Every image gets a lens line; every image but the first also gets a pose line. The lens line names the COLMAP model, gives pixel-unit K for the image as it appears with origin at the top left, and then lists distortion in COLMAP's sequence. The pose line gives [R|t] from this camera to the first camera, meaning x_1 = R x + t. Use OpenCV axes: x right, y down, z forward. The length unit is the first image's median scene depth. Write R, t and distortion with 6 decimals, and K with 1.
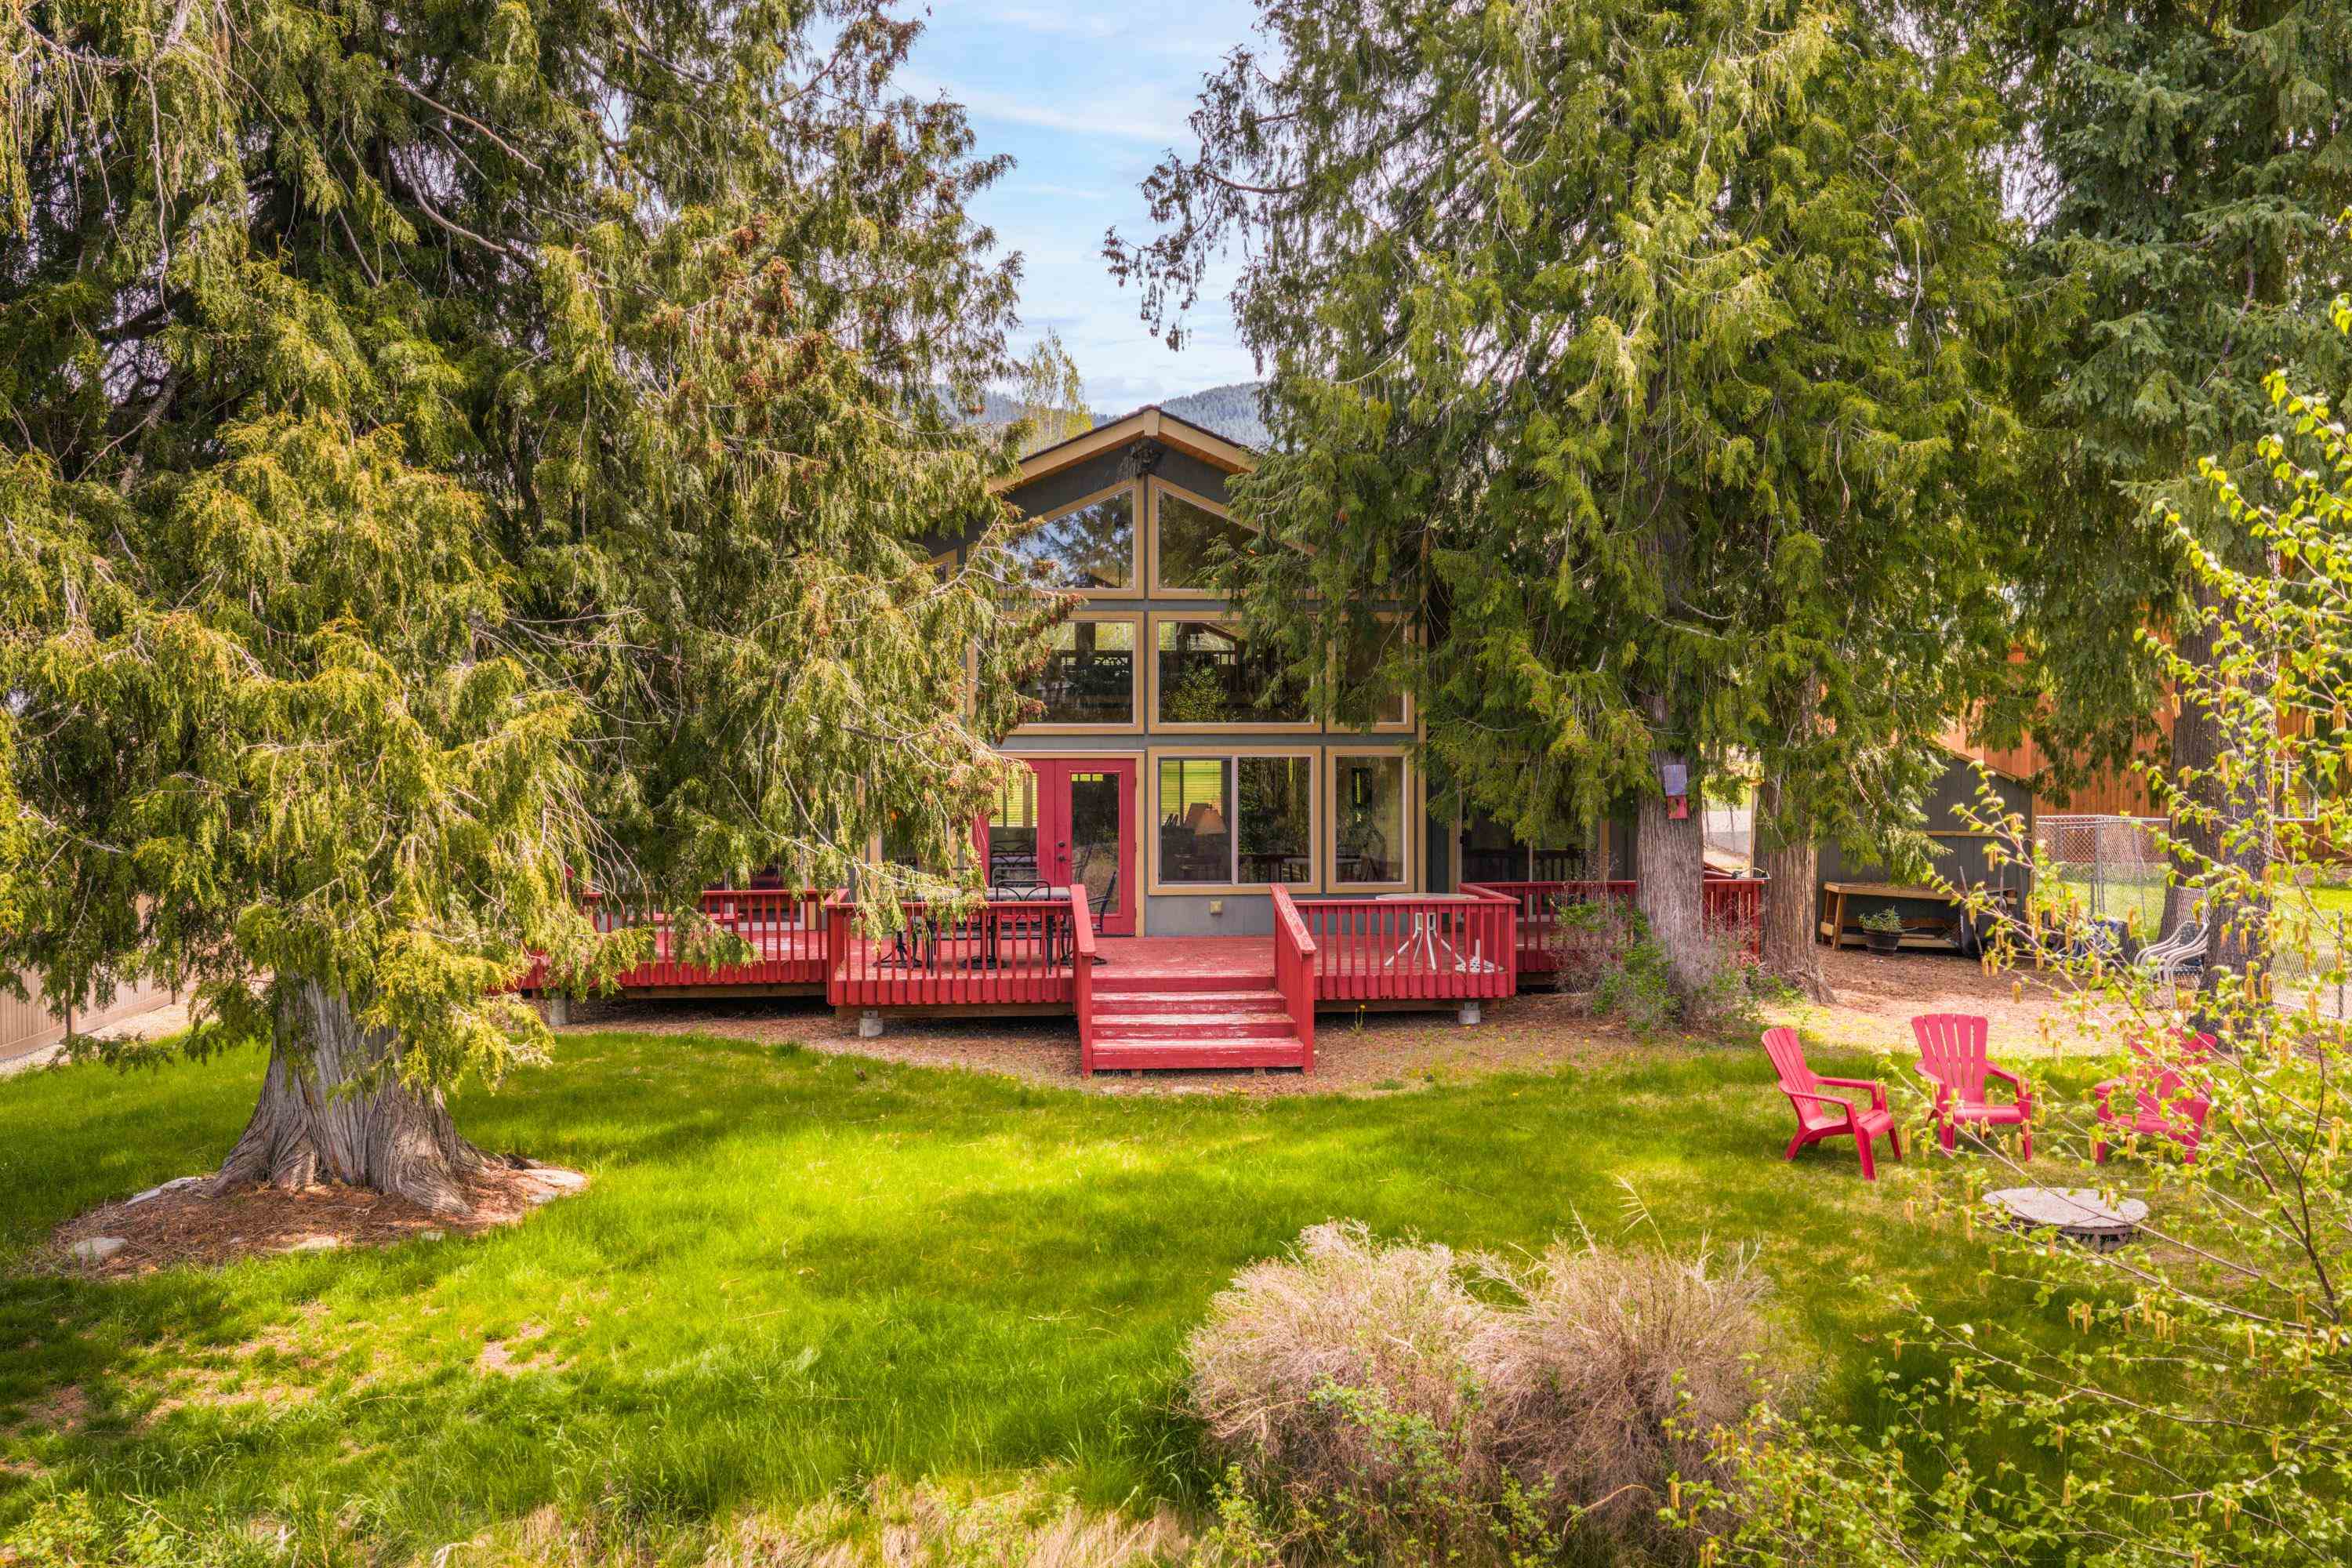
lens RADIAL K [[1942.5, 0, 1176.0], [0, 1942.5, 784.0], [0, 0, 1]] dist [-0.003000, -0.003389]
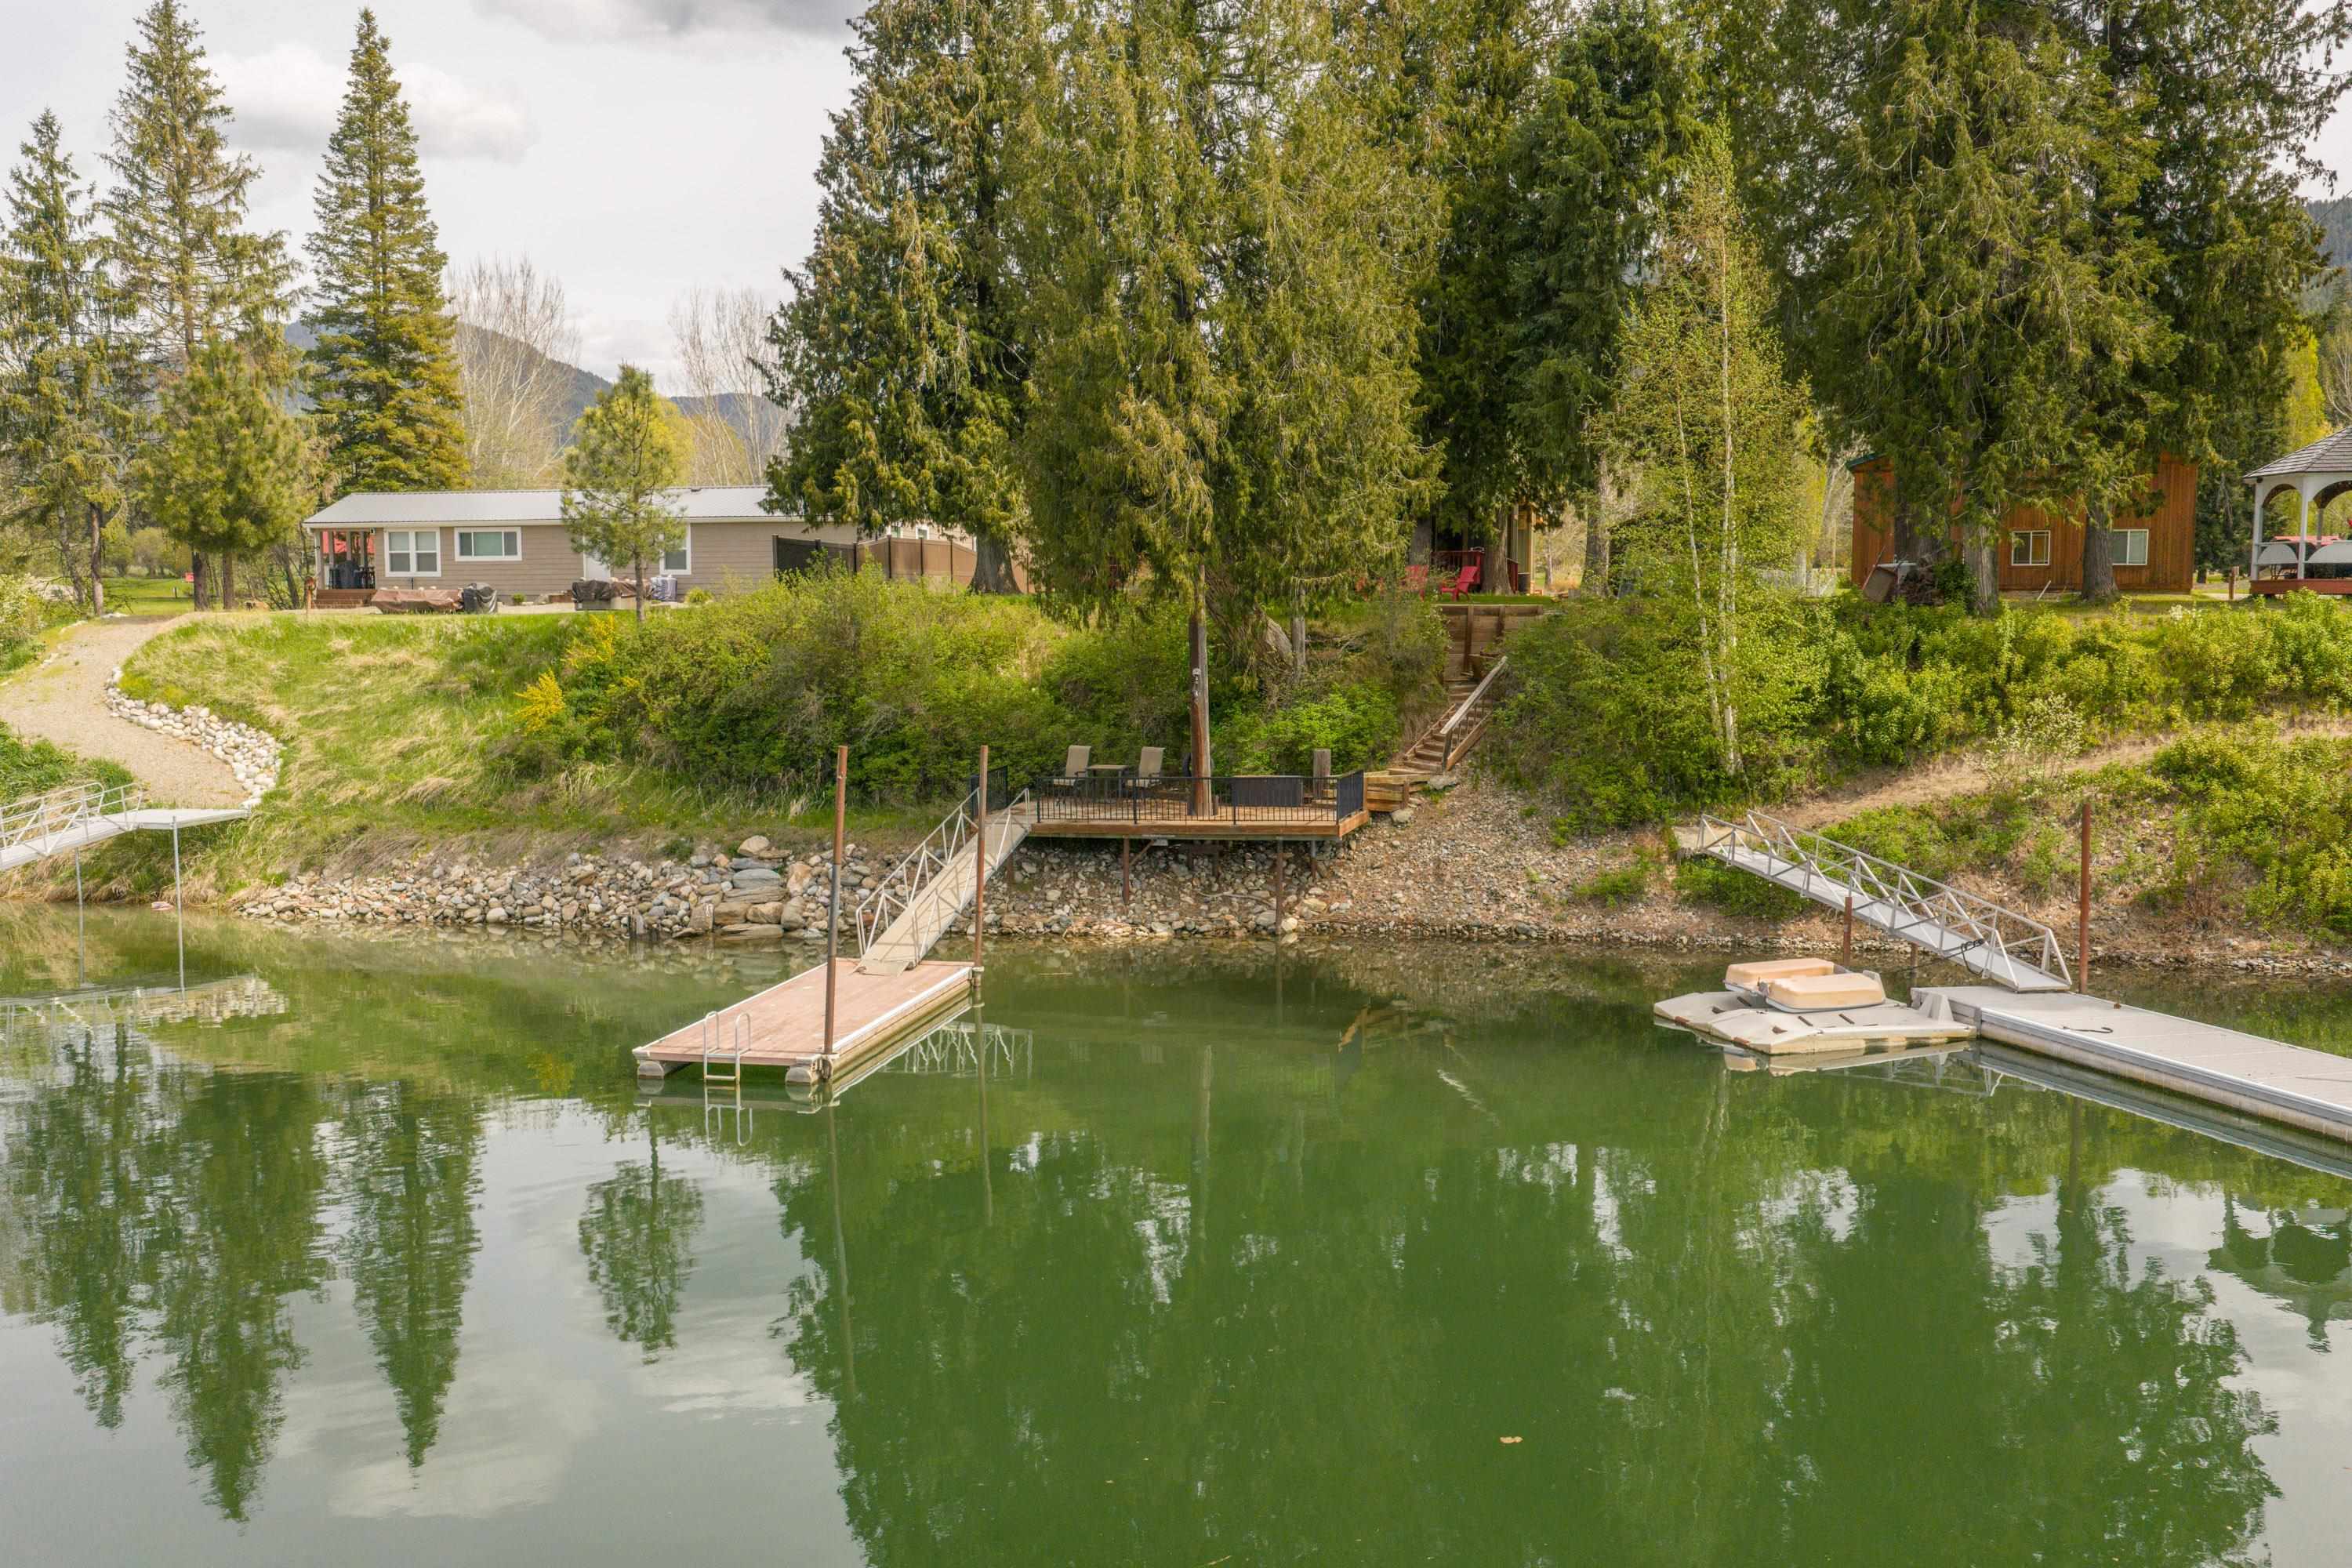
lens RADIAL K [[1942.5, 0, 1176.0], [0, 1942.5, 784.0], [0, 0, 1]] dist [-0.003000, -0.003389]
pose [[0.940668, 0.029543, -0.338039, 0.897219], [-0.009811, 0.998154, 0.059933, 0.231453], [0.339186, -0.053060, 0.939222, -1.840650]]
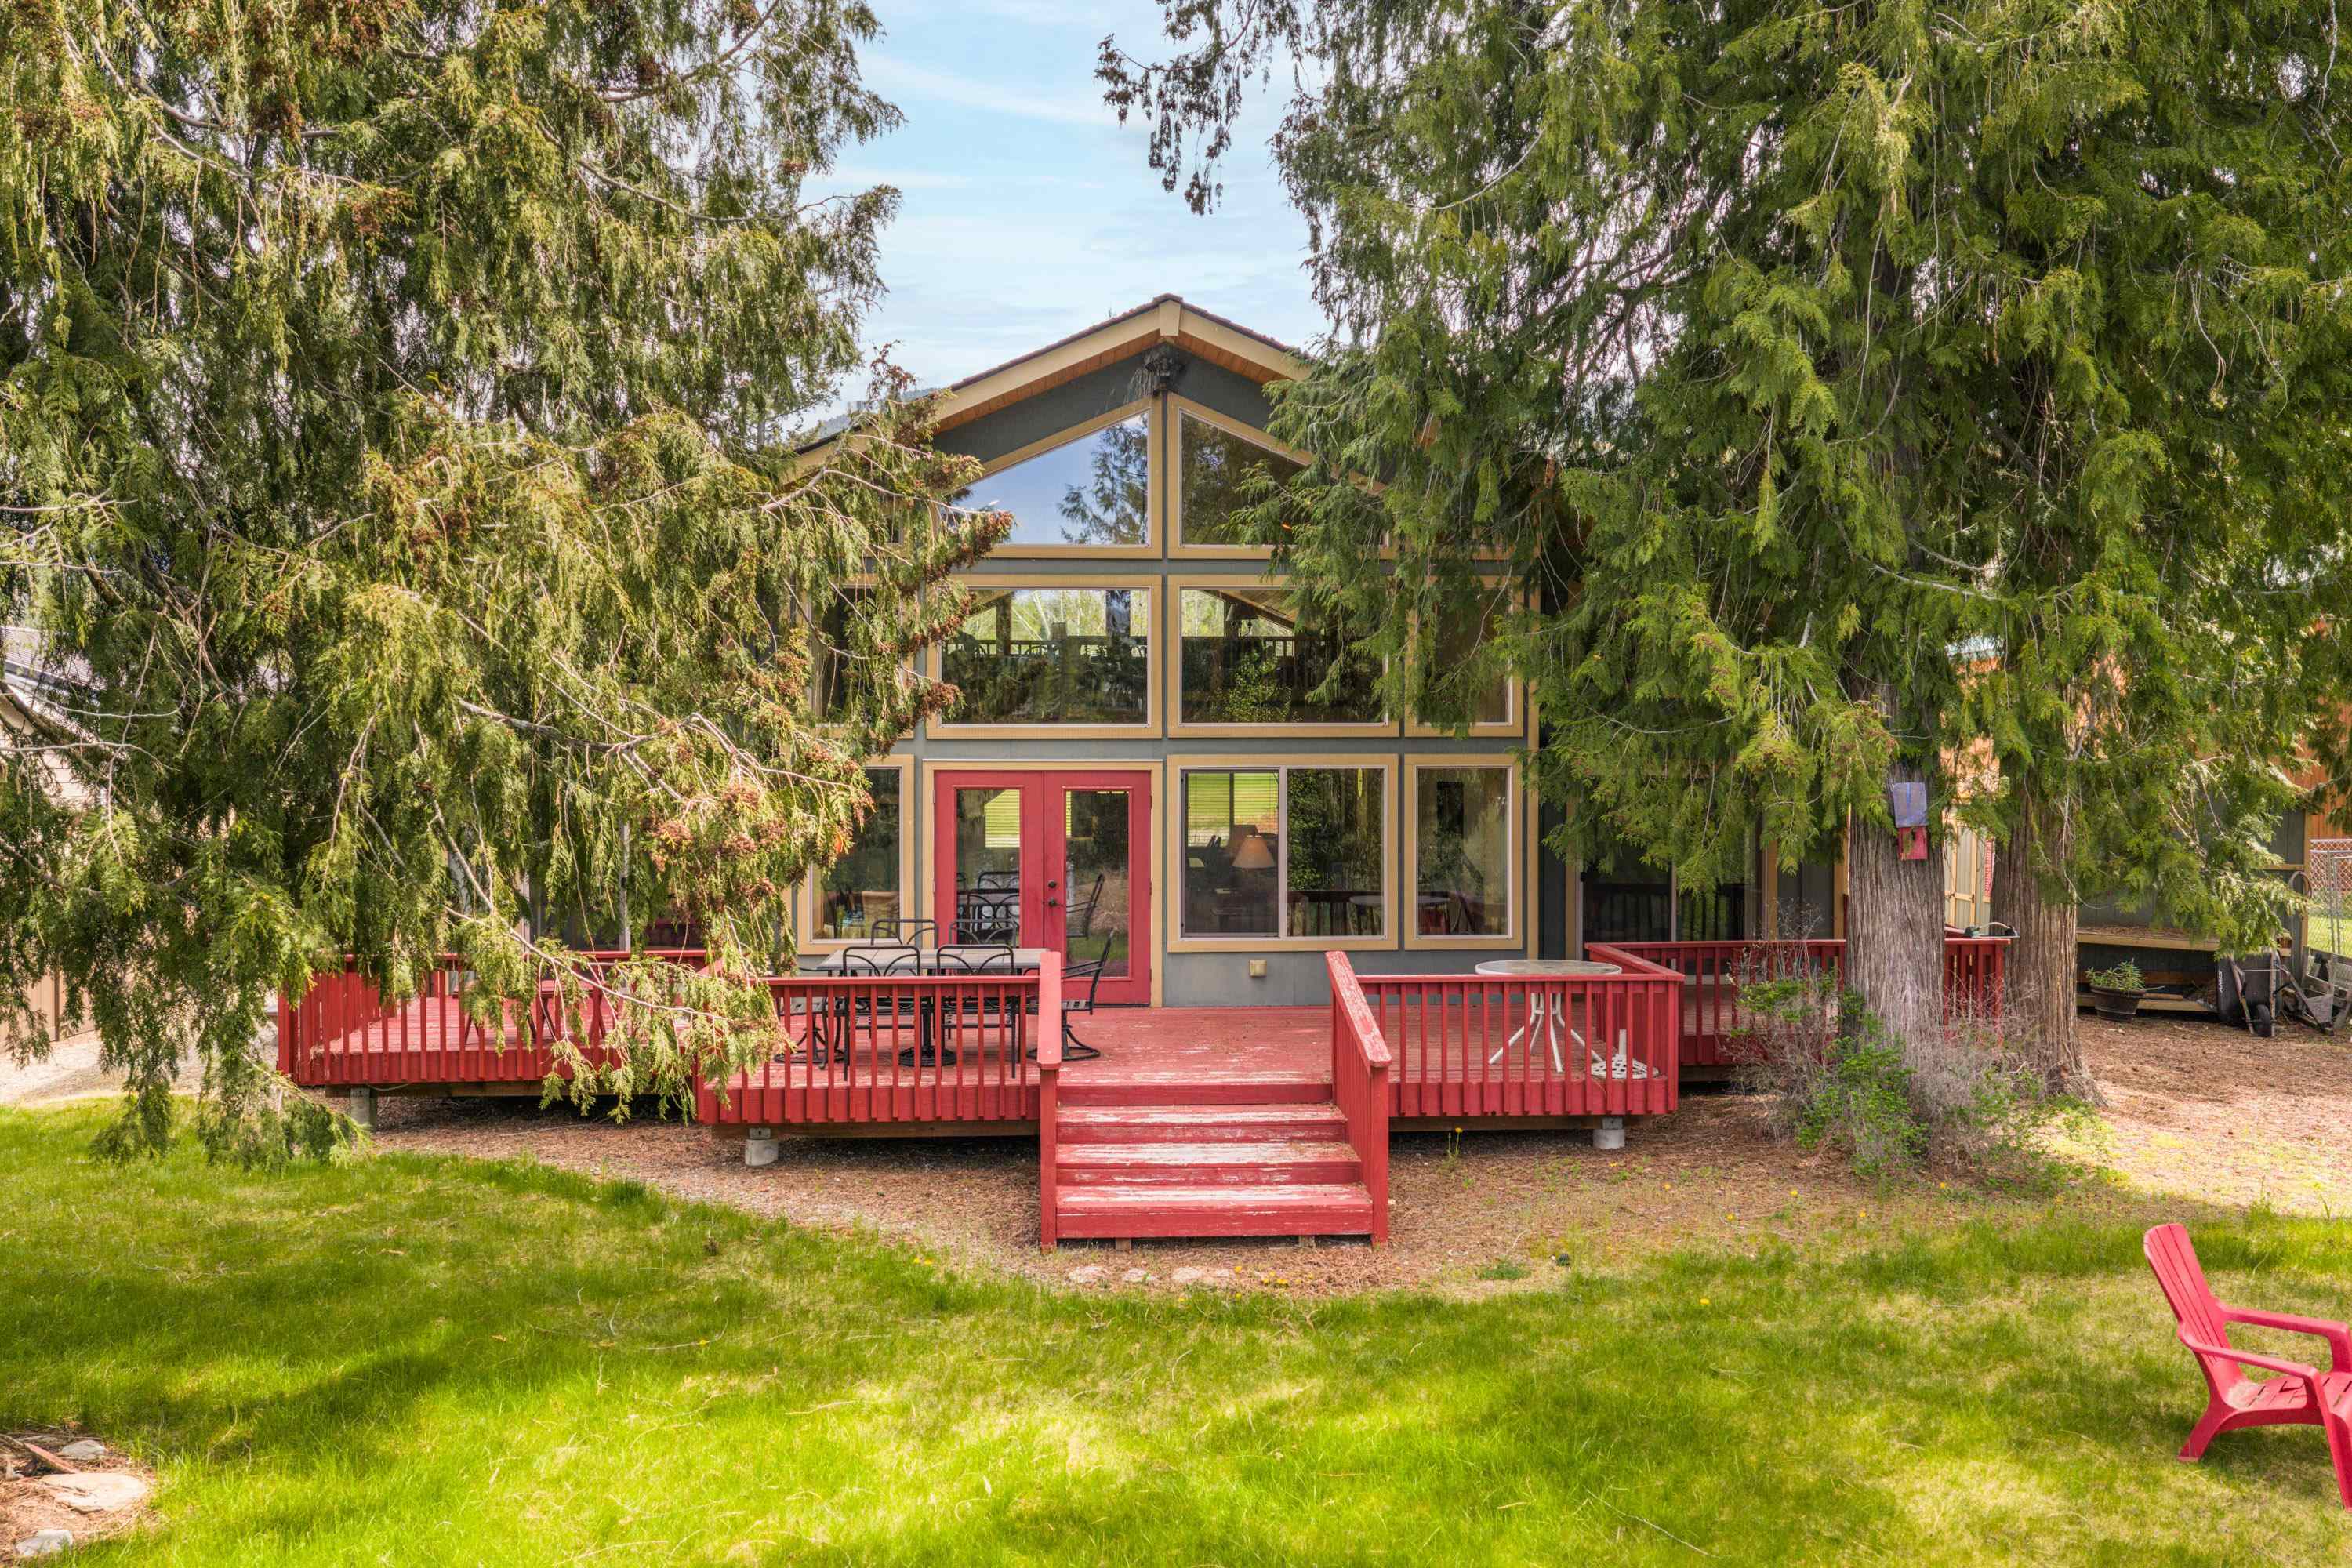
lens RADIAL K [[1942.5, 0, 1176.0], [0, 1942.5, 784.0], [0, 0, 1]] dist [-0.003000, -0.003389]
pose [[0.999275, 0.001262, -0.038063, 0.020262], [-0.001345, 0.999997, -0.002162, -0.007261], [0.038060, 0.002212, 0.999273, 0.286758]]
